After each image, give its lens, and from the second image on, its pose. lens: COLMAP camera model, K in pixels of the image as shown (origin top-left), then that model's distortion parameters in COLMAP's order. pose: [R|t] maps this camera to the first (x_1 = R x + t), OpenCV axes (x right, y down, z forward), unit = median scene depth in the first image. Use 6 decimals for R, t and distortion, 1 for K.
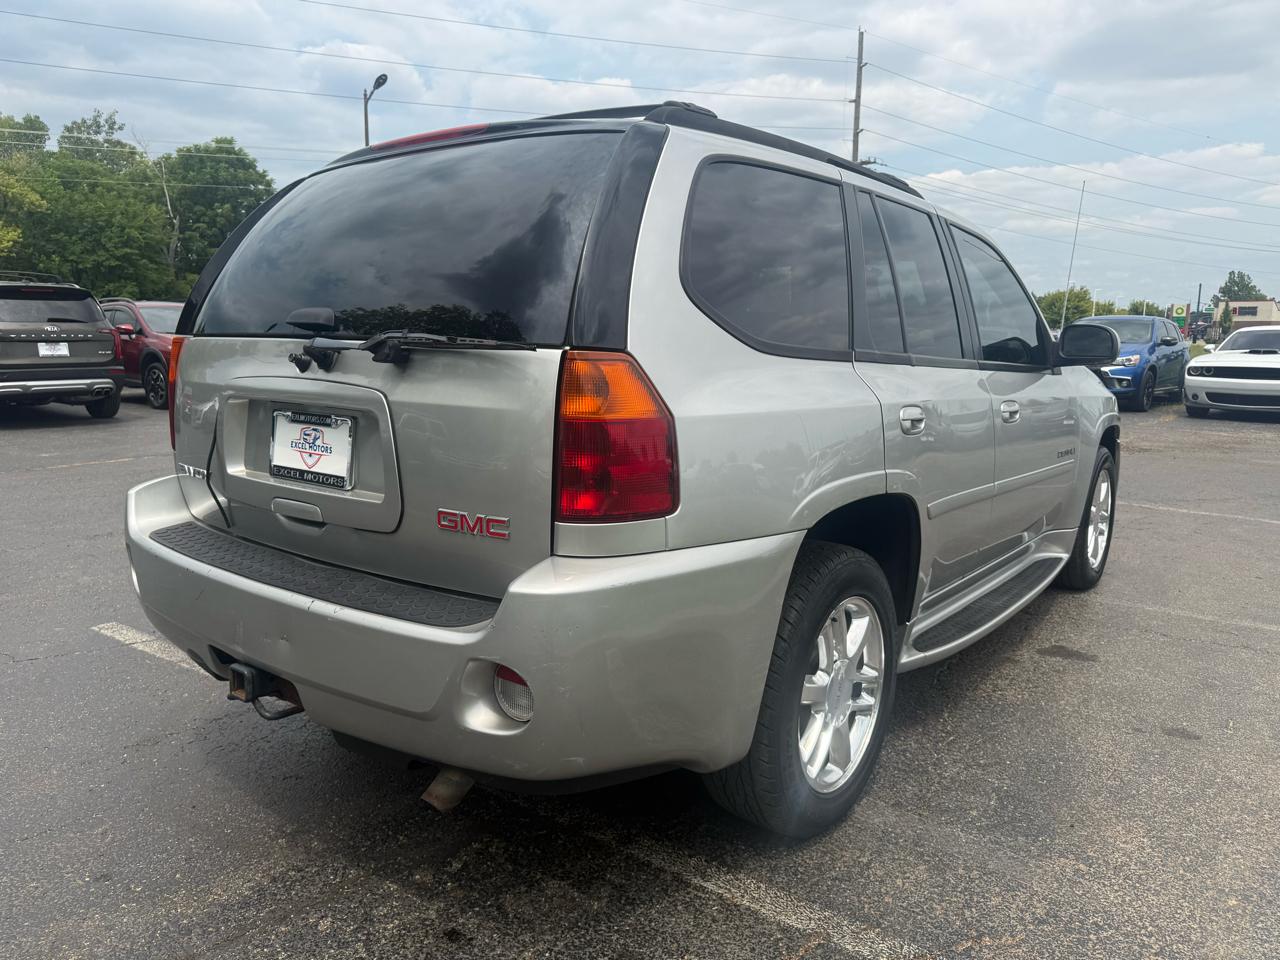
lens RADIAL K [[911.9, 0, 635.8], [0, 911.9, 482.7], [0, 0, 1]] dist [0.000222, -0.007016]
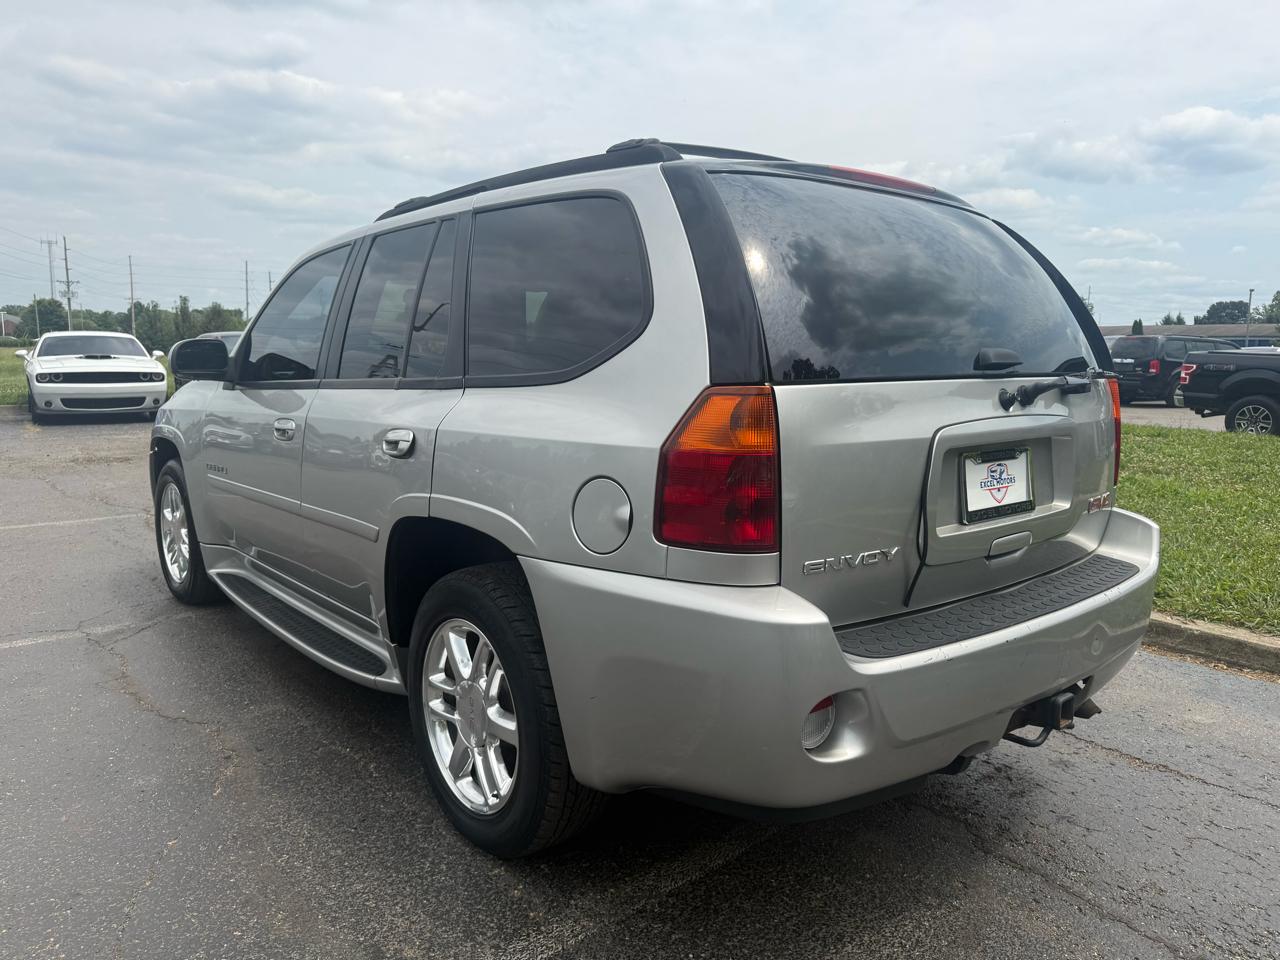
lens RADIAL K [[911.9, 0, 638.6], [0, 911.9, 485.8], [0, 0, 1]] dist [0.000222, -0.007016]
pose [[0.214895, -0.151252, 0.964854, -1.432543], [0.148064, 0.981561, 0.120894, -0.219099], [-0.965348, 0.116881, 0.233328, 1.144038]]
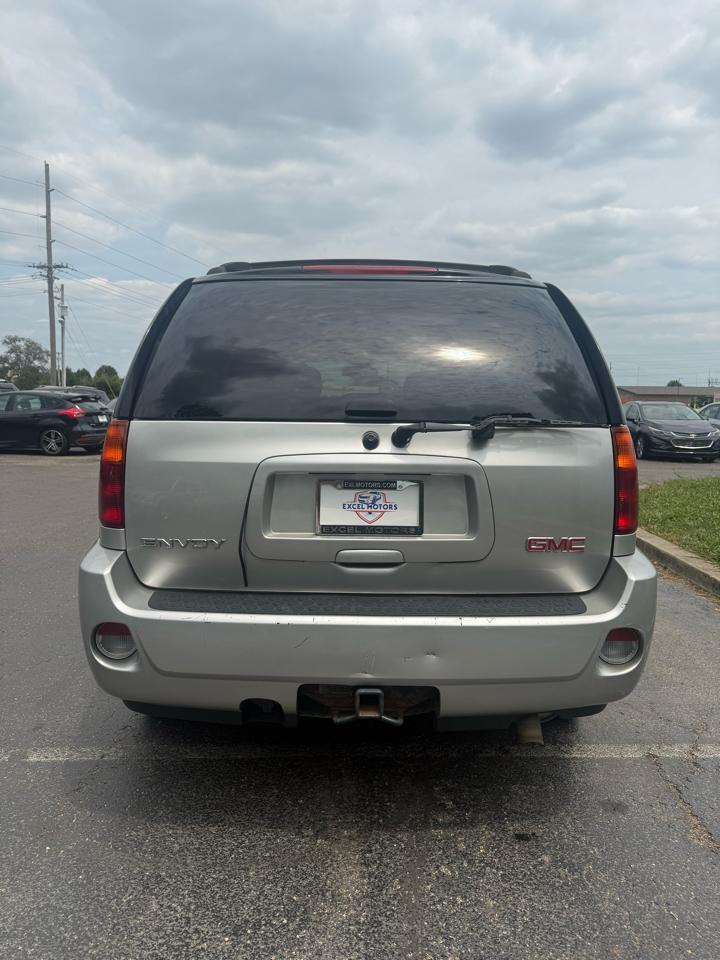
lens RADIAL K [[683.9, 0, 359.2], [0, 683.9, 483.7], [0, 0, 1]] dist [0.000222, -0.007016]
pose [[0.783763, -0.072438, 0.616821, -0.942592], [0.096395, 0.995327, -0.005596, -0.066479], [-0.613533, 0.063844, 0.787084, 0.259169]]
